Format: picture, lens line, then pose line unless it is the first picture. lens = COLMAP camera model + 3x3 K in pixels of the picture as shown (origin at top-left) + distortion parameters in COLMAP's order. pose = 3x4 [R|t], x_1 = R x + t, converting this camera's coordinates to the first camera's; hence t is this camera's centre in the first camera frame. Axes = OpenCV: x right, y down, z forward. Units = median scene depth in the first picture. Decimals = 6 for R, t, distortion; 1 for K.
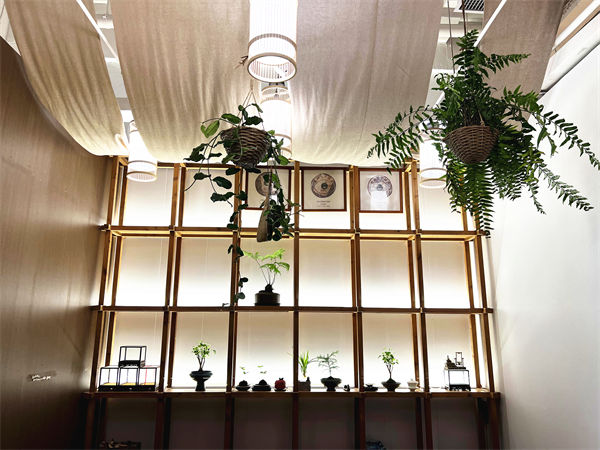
lens RADIAL K [[450.9, 0, 302.3], [0, 450.9, 224.0], [0, 0, 1]] dist [0.003298, -0.000836]
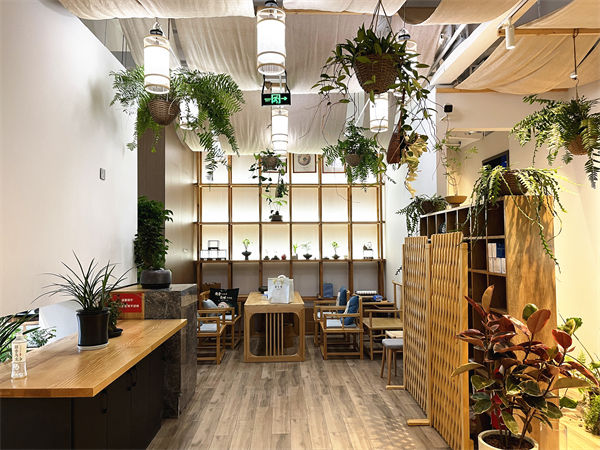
lens RADIAL K [[455.4, 0, 299.6], [0, 455.4, 225.9], [0, 0, 1]] dist [0.005576, 0.000733]
pose [[0.999892, -0.013367, -0.006100, 0.040589], [0.014235, 0.984173, 0.176640, -0.168869], [0.003643, -0.176707, 0.984257, -1.084966]]
